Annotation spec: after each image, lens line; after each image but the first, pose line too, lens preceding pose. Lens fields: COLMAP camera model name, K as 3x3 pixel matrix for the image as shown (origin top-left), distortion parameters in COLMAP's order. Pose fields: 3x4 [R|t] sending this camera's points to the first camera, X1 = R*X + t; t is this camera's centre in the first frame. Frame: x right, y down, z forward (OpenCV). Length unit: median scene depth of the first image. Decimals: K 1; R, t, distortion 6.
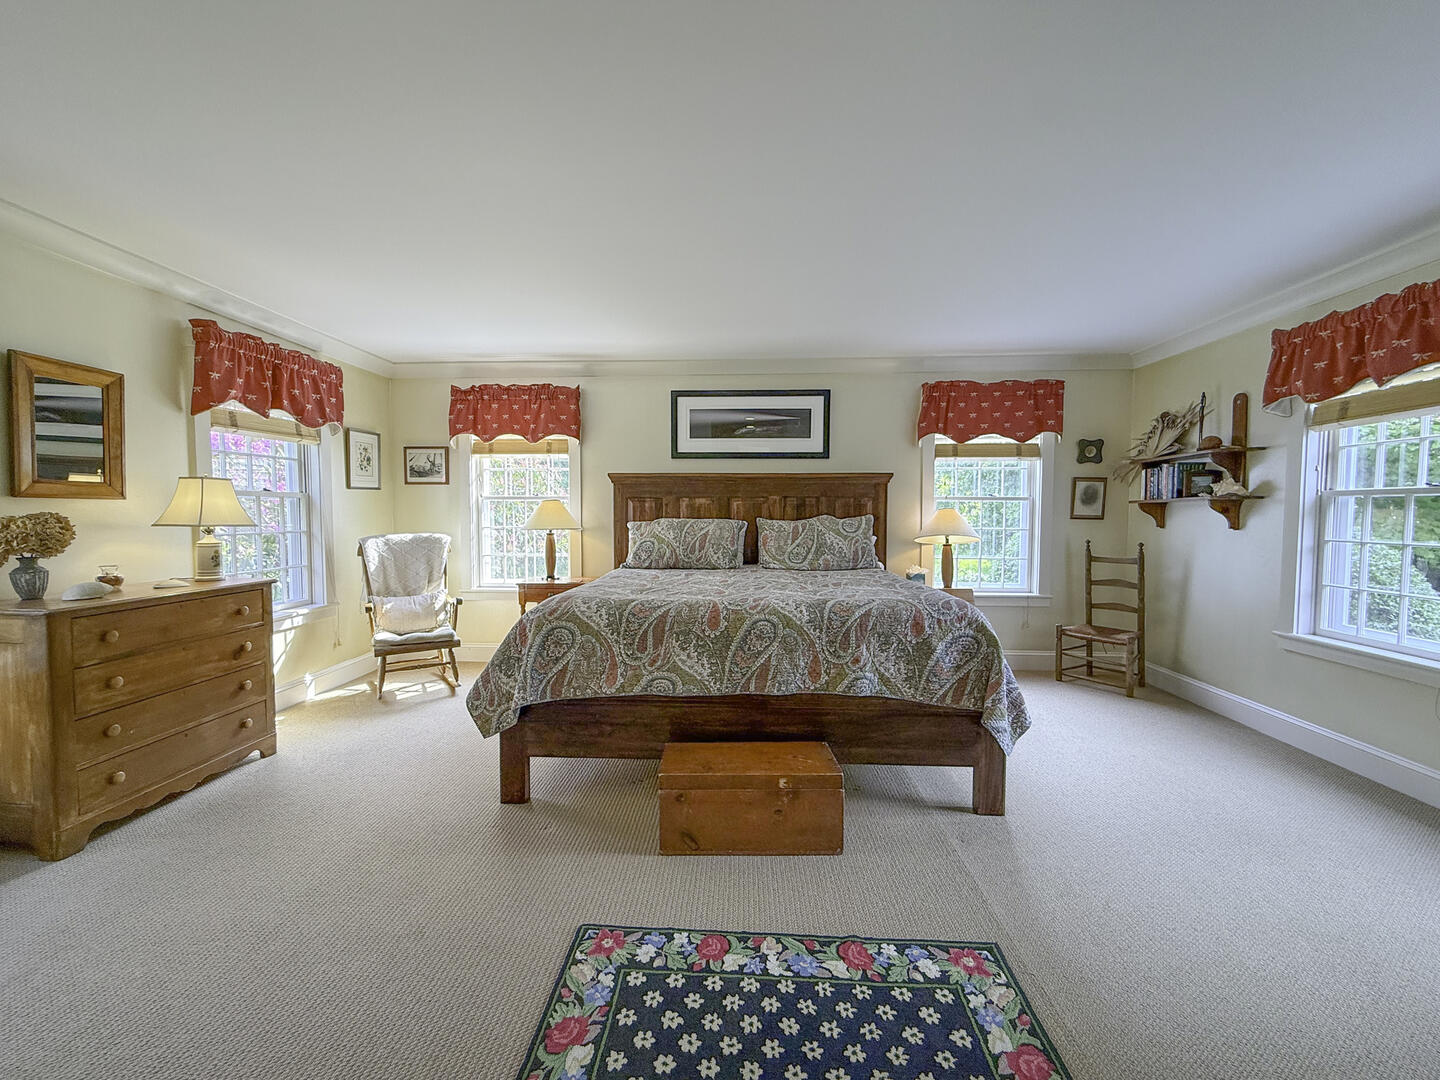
lens RADIAL K [[582.2, 0, 722.5], [0, 582.2, 536.4], [0, 0, 1]] dist [-0.000110, 0.000021]
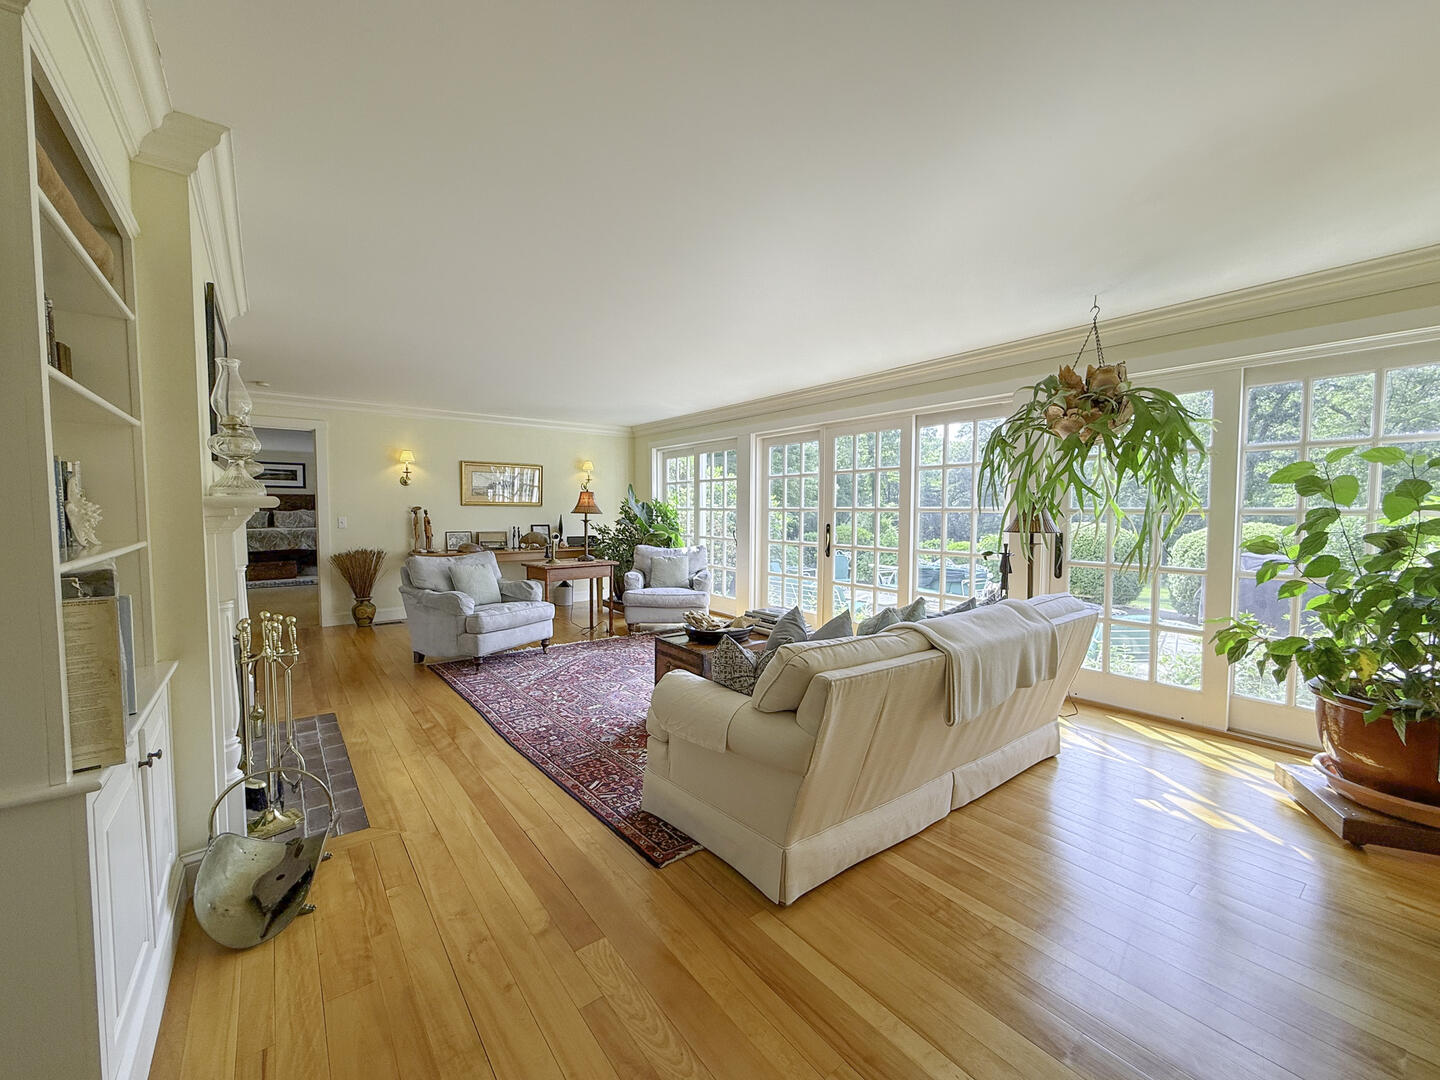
lens RADIAL K [[582.2, 0, 720.6], [0, 582.2, 540.1], [0, 0, 1]] dist [-0.000110, 0.000021]
pose [[0.766986, -0.034777, 0.640721, -0.082075], [0.028990, 0.999389, 0.019542, 0.109248], [-0.641009, 0.003587, 0.767525, -2.322354]]
